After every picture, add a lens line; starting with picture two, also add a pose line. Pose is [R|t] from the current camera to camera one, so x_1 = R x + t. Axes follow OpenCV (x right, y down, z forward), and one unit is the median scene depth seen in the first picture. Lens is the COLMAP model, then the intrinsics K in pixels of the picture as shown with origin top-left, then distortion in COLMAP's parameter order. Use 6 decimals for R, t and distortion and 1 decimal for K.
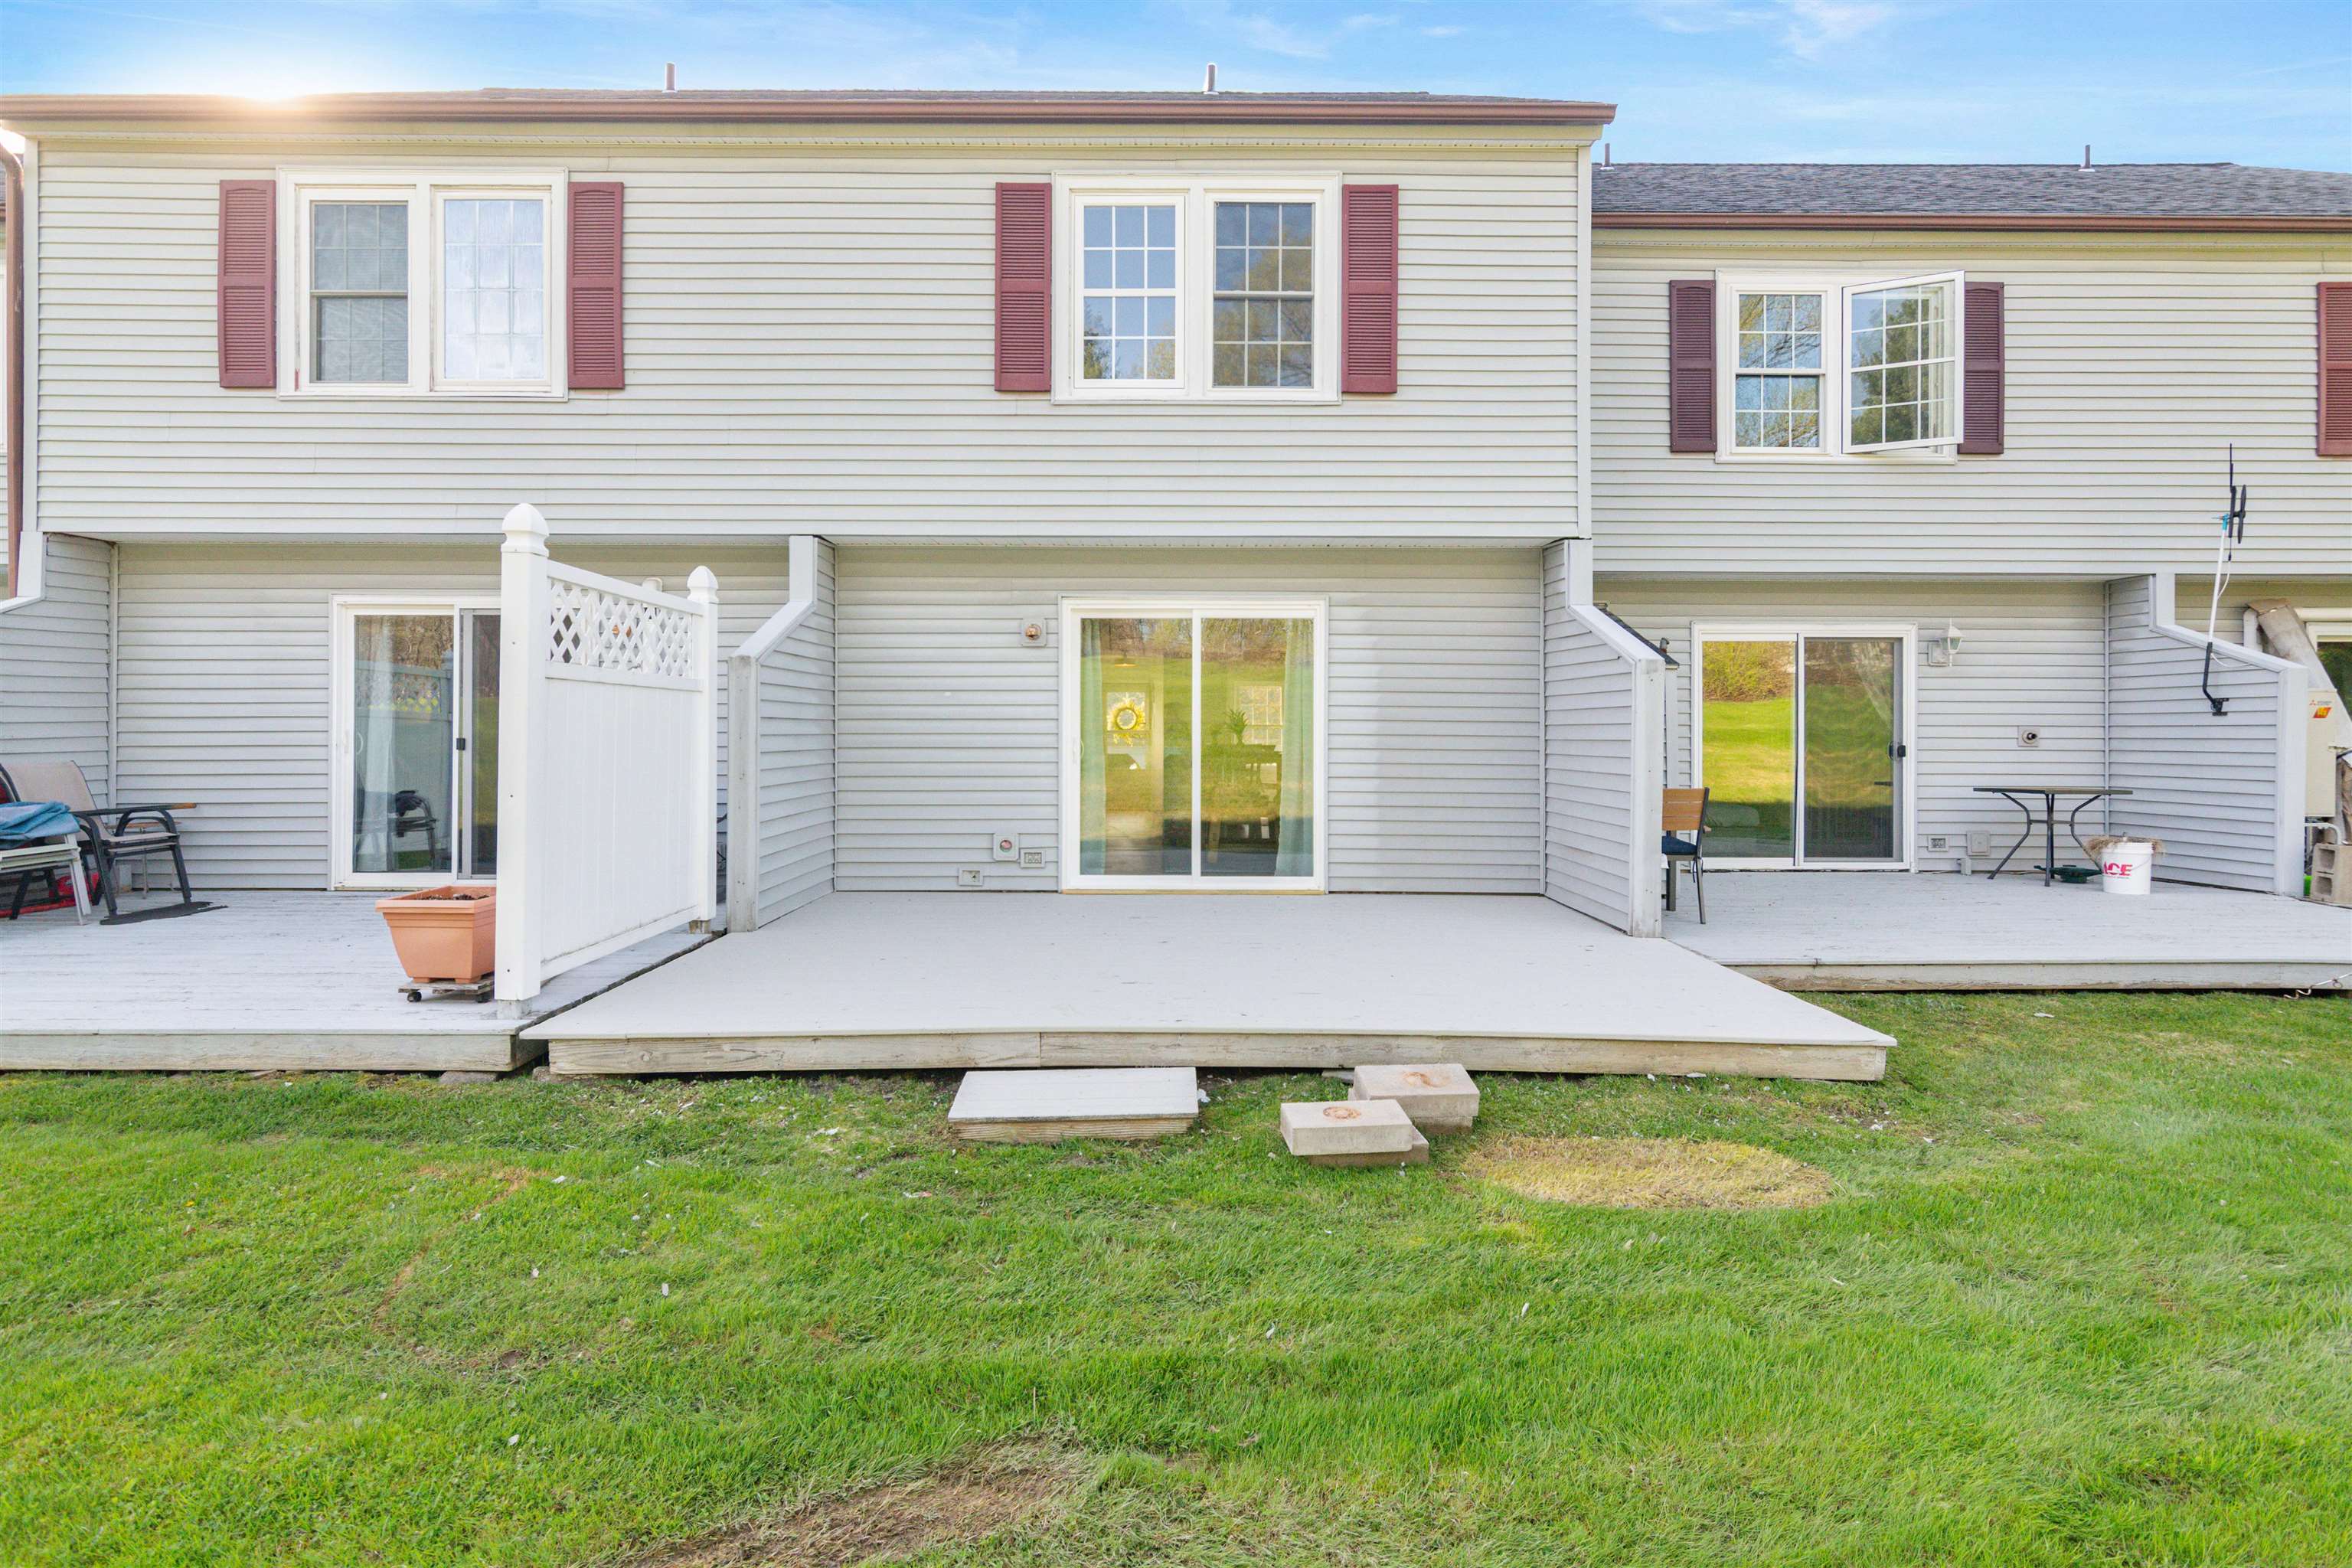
lens RADIAL K [[1140.1, 0, 1165.6], [0, 1140.1, 743.7], [0, 0, 1]] dist [0.000892, 0.001091]
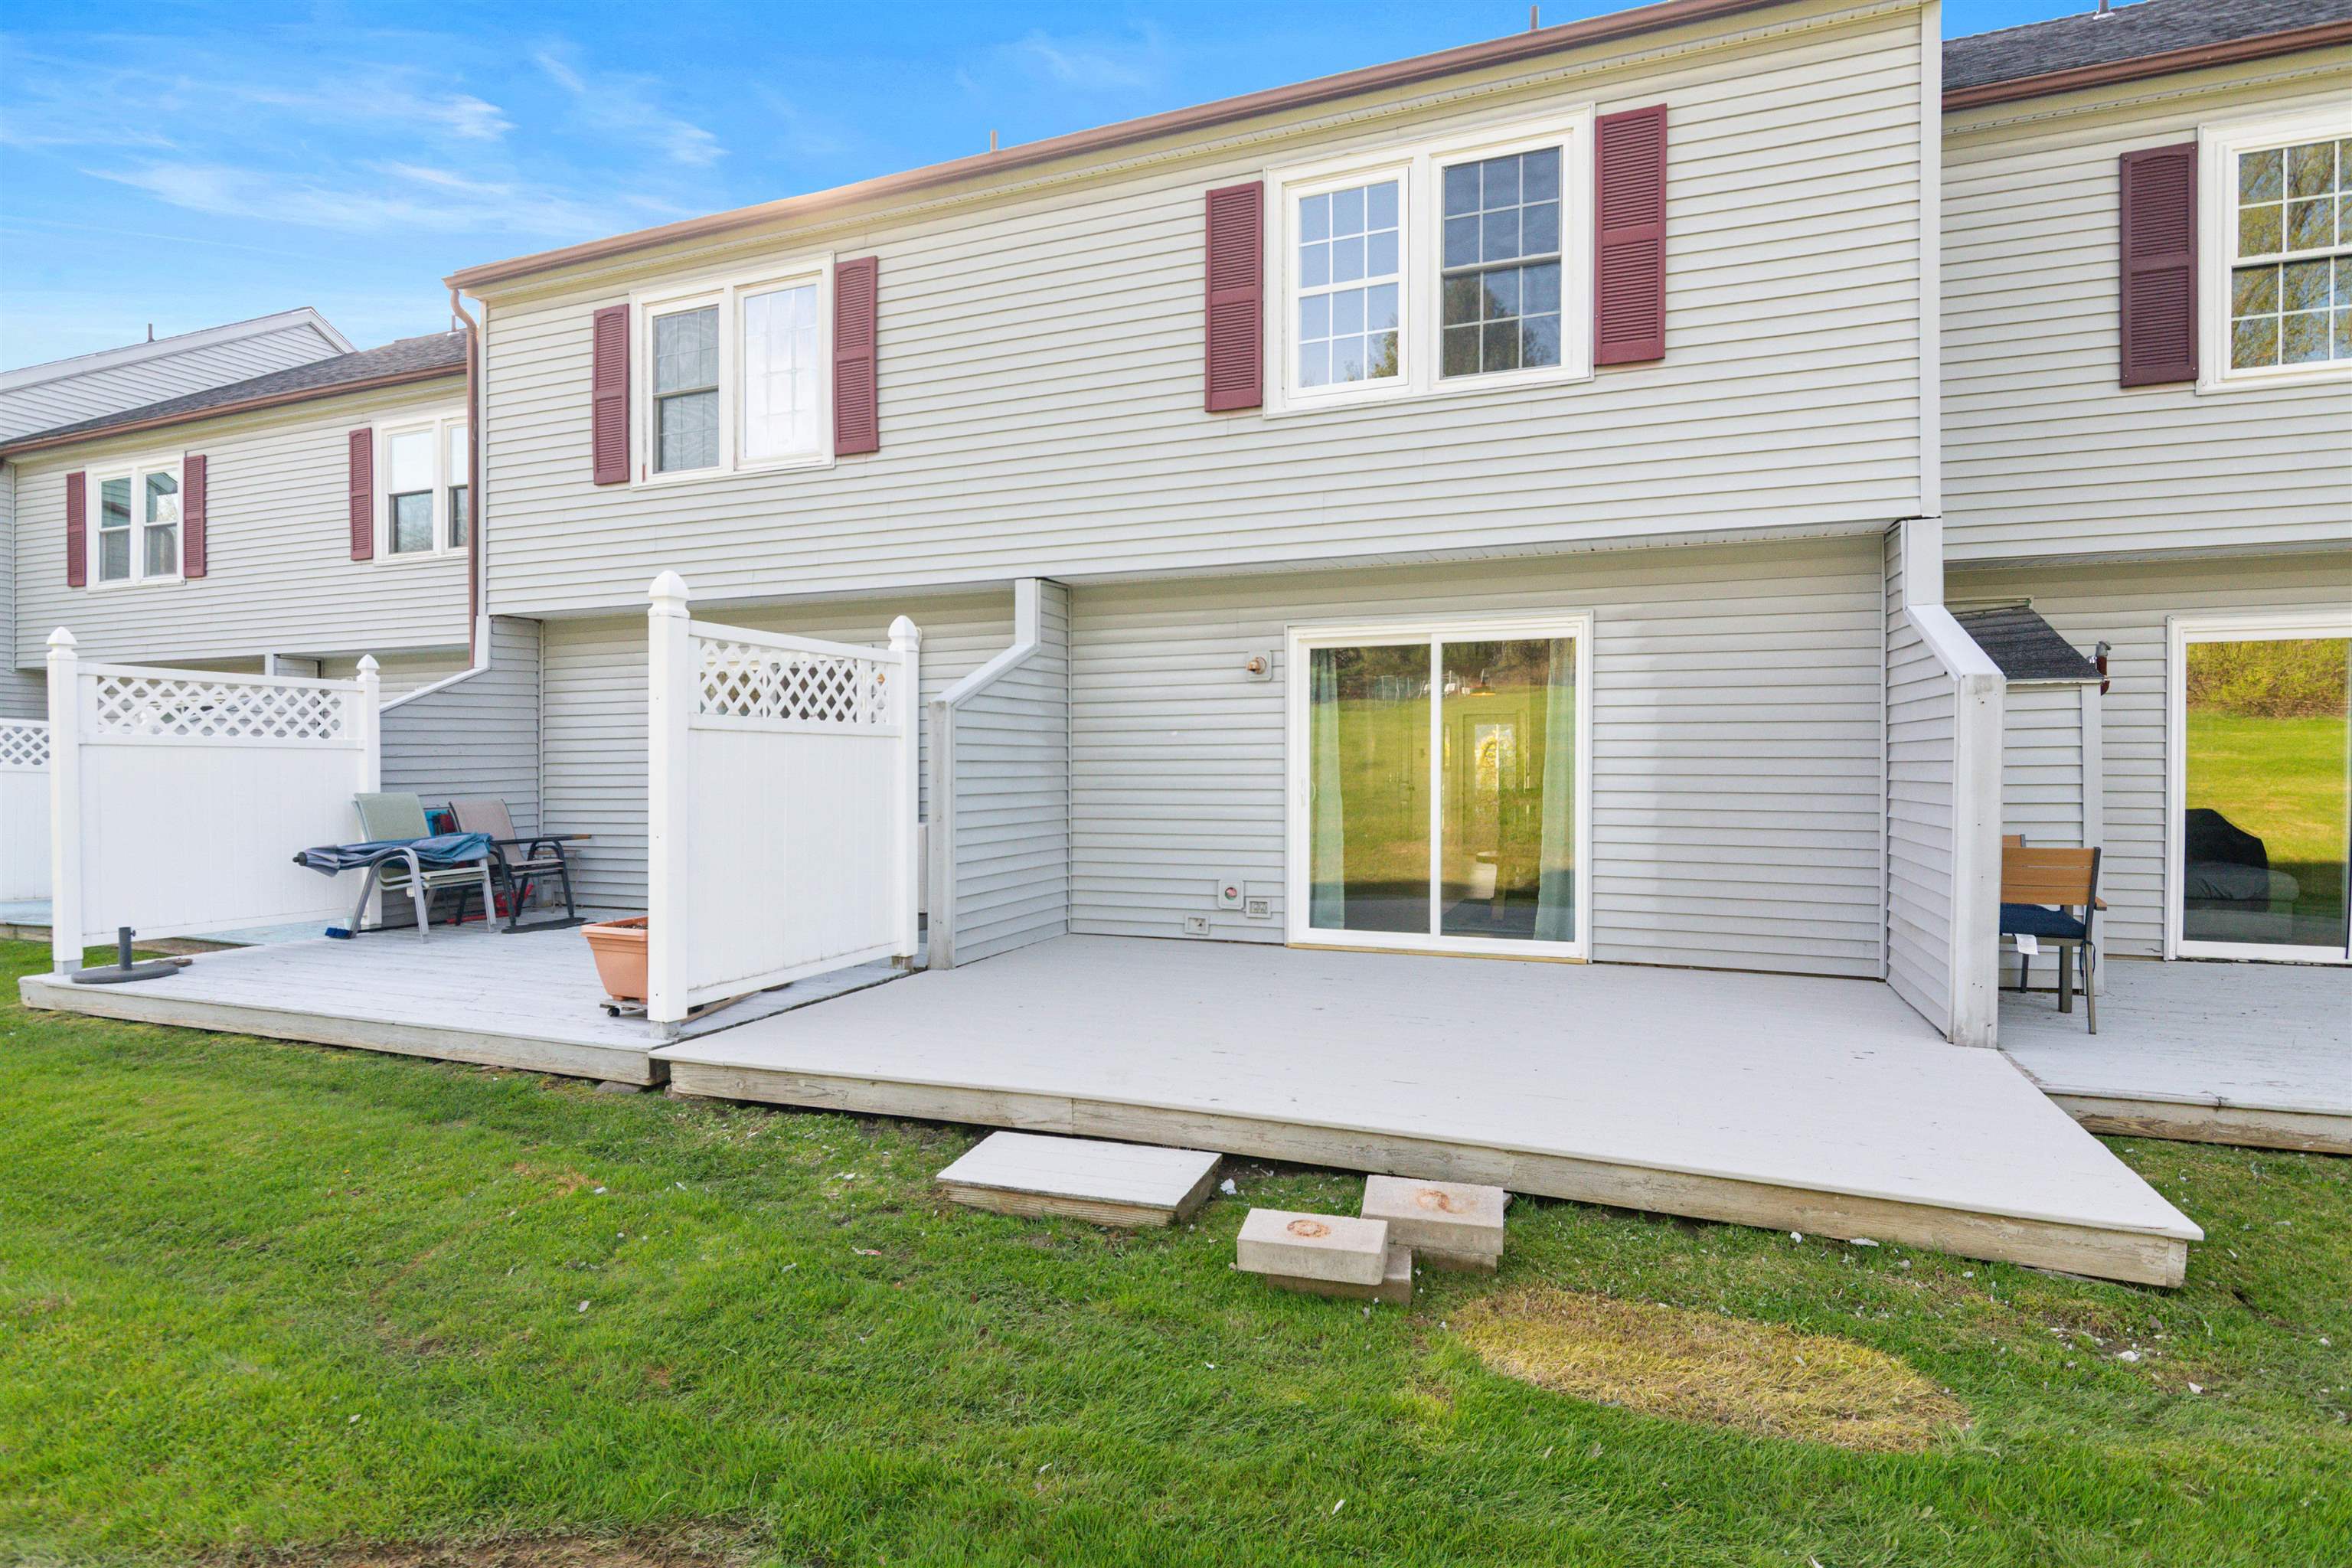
lens RADIAL K [[1195.7, 0, 1166.3], [0, 1195.7, 788.9], [0, 0, 1]] dist [-0.002888, -0.000339]
pose [[0.927998, 0.001610, -0.372582, 0.189255], [0.001828, 0.999959, 0.008874, -0.006190], [0.372581, -0.008916, 0.927957, 0.065938]]
